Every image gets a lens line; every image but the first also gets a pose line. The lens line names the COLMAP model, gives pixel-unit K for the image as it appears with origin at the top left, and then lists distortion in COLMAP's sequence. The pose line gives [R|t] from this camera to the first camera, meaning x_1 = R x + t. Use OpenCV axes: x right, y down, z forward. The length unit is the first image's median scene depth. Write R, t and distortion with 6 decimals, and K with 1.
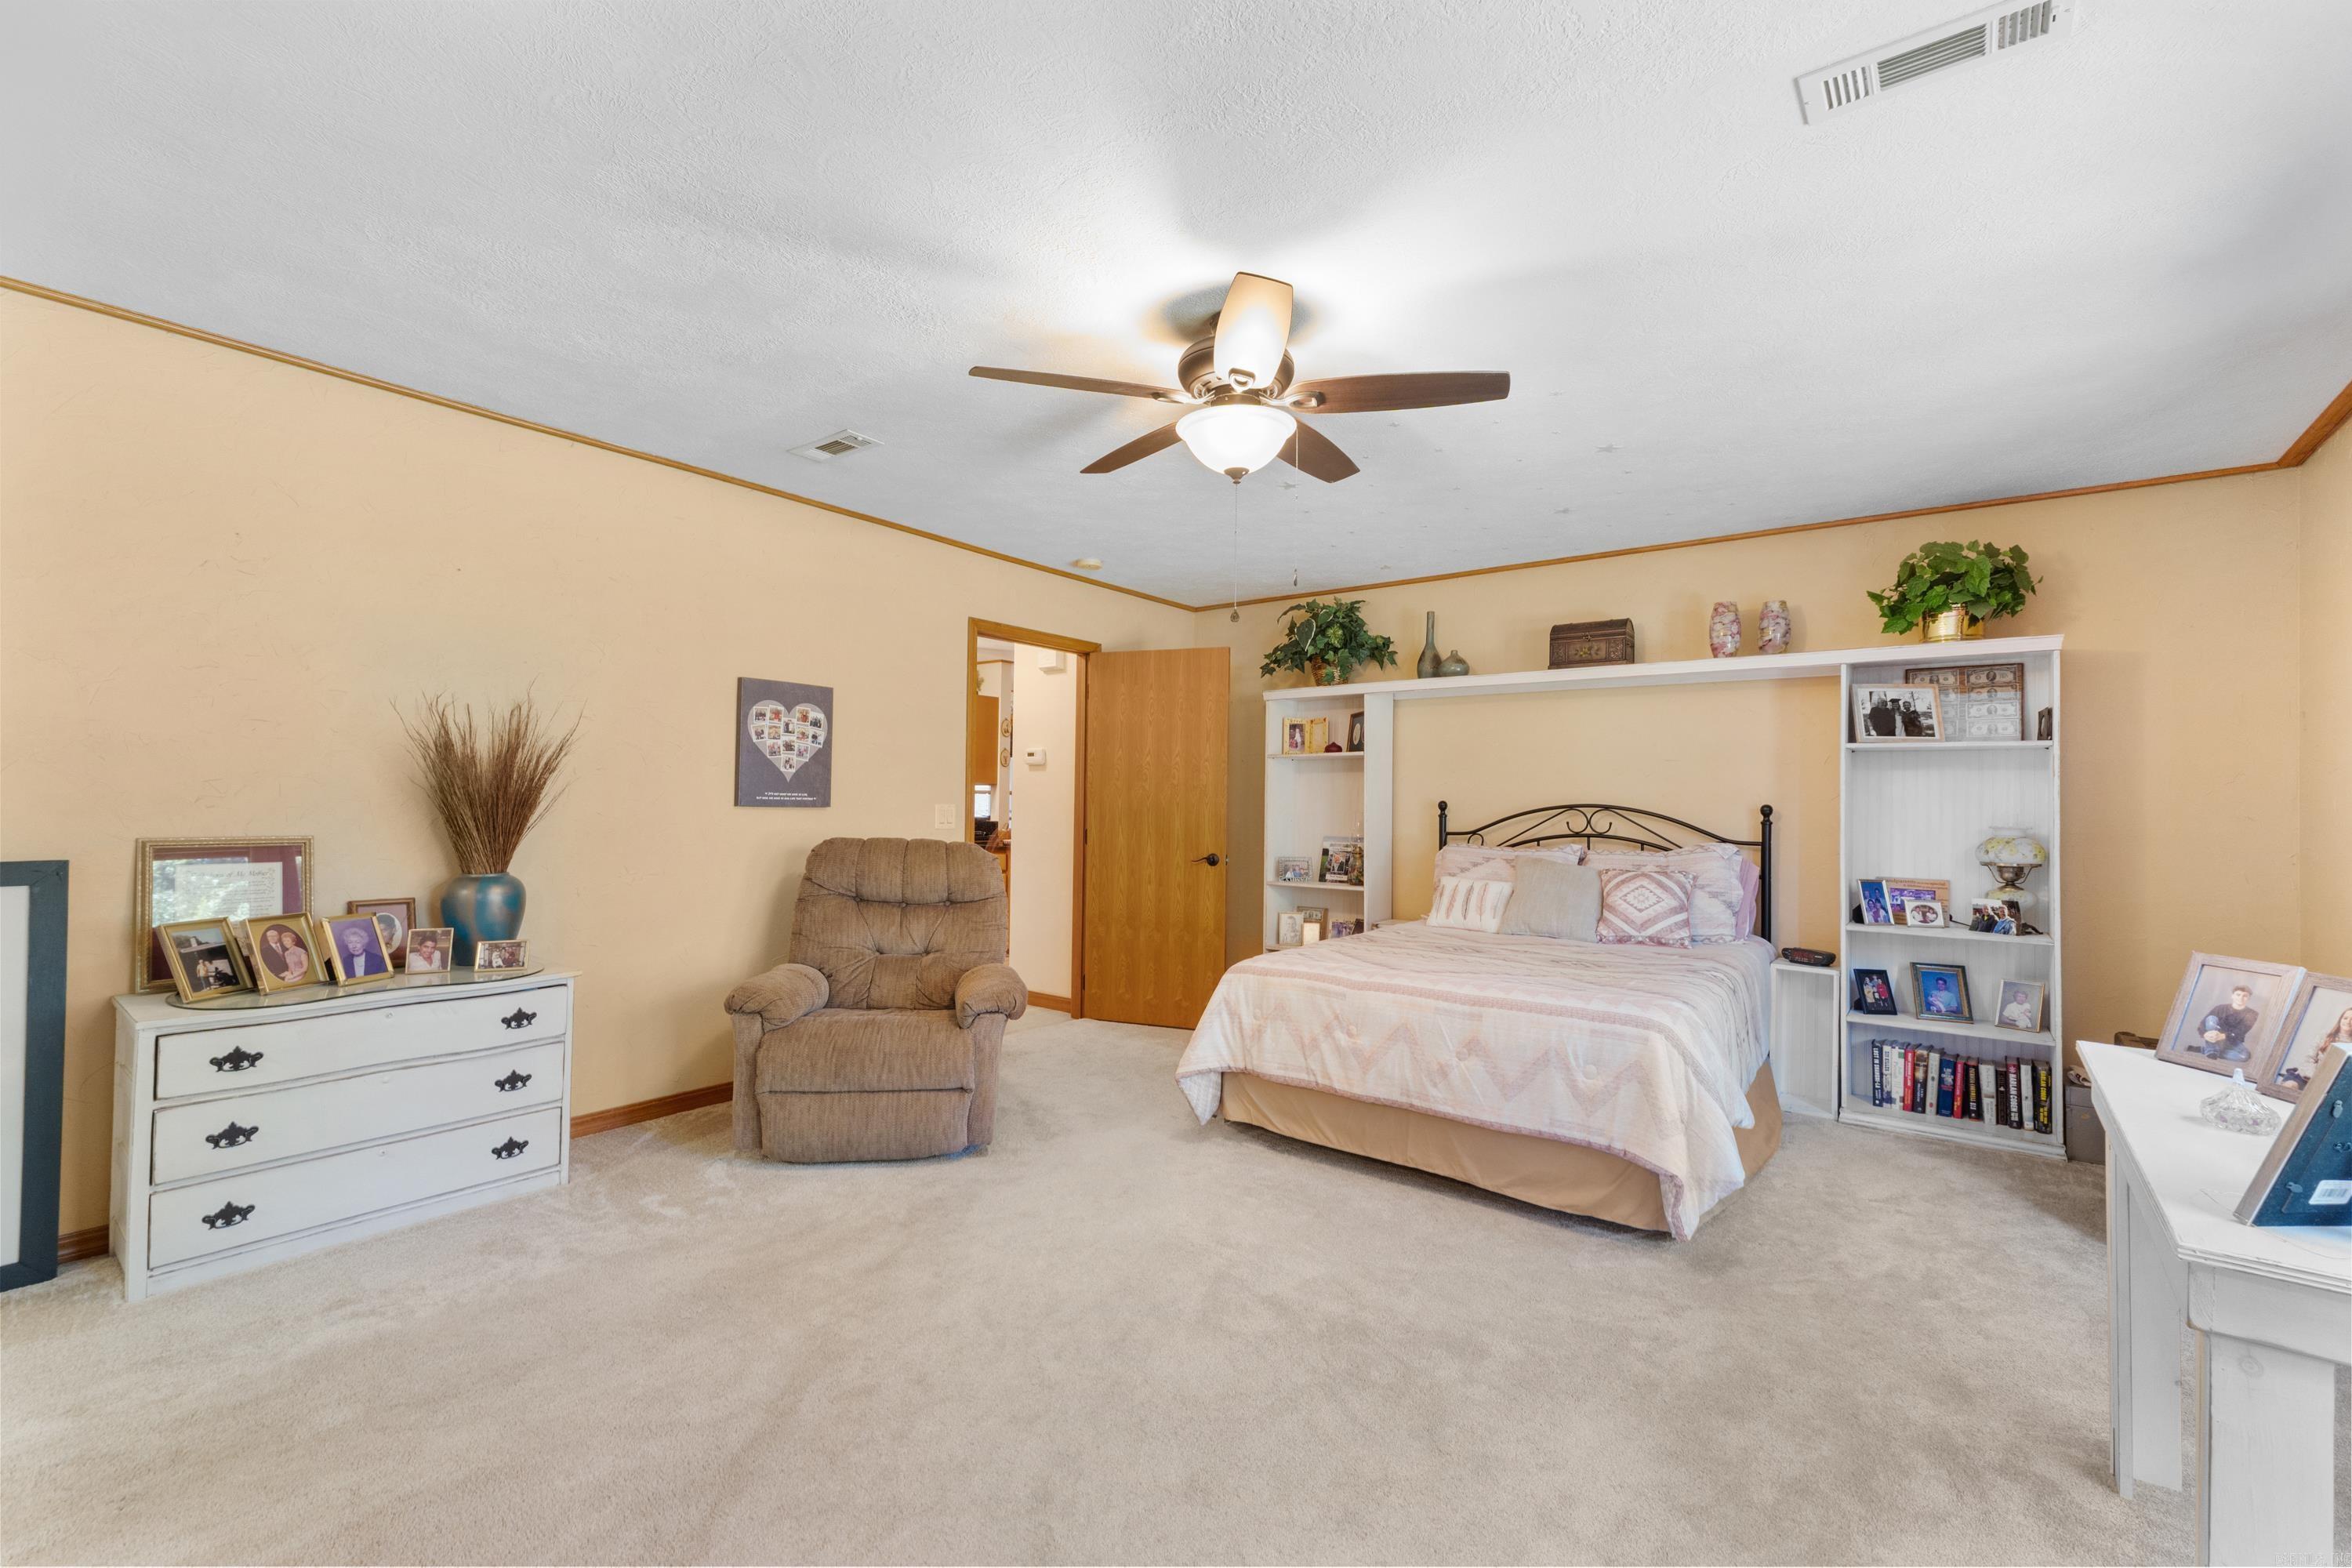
lens RADIAL K [[1001.7, 0, 1174.0], [0, 1001.7, 783.0], [0, 0, 1]] dist [0.007371, -0.000954]
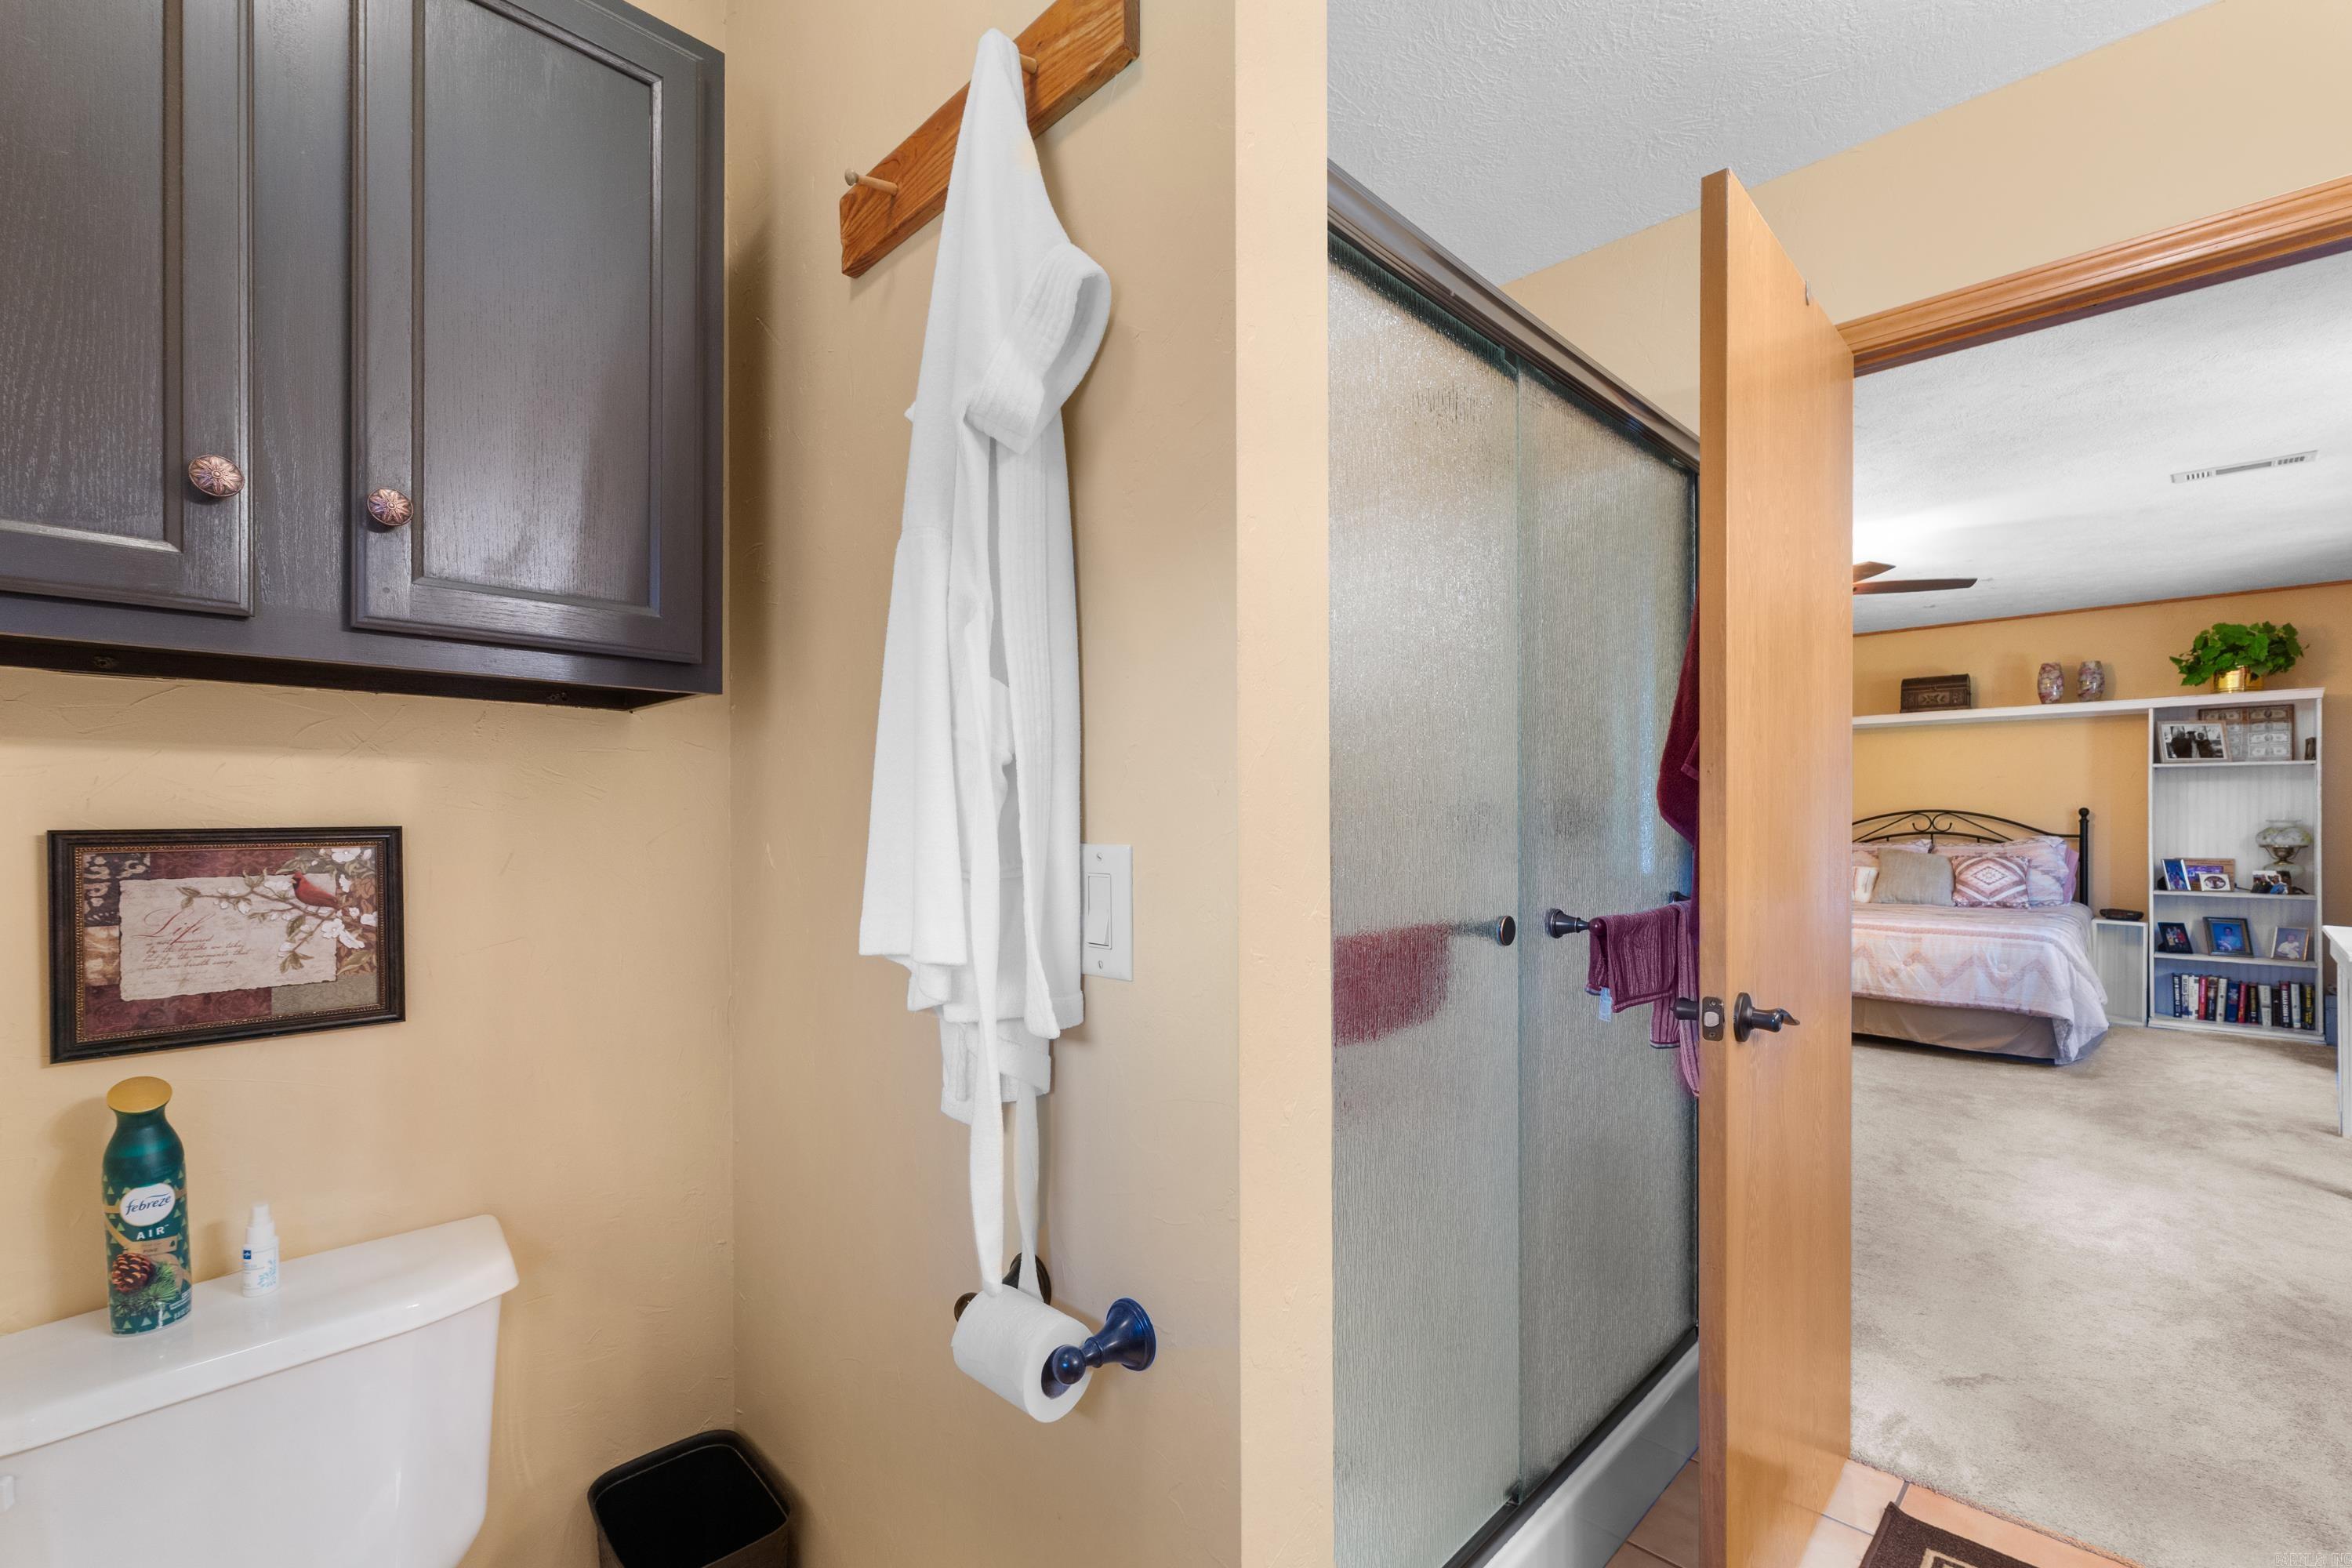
lens RADIAL K [[1001.7, 0, 1197.1], [0, 1001.7, 820.3], [0, 0, 1]] dist [0.007371, -0.000954]
pose [[0.992035, -0.016201, -0.124917, -0.501670], [0.018725, 0.999643, 0.019056, -0.012041], [0.124564, -0.021243, 0.991984, -0.591807]]
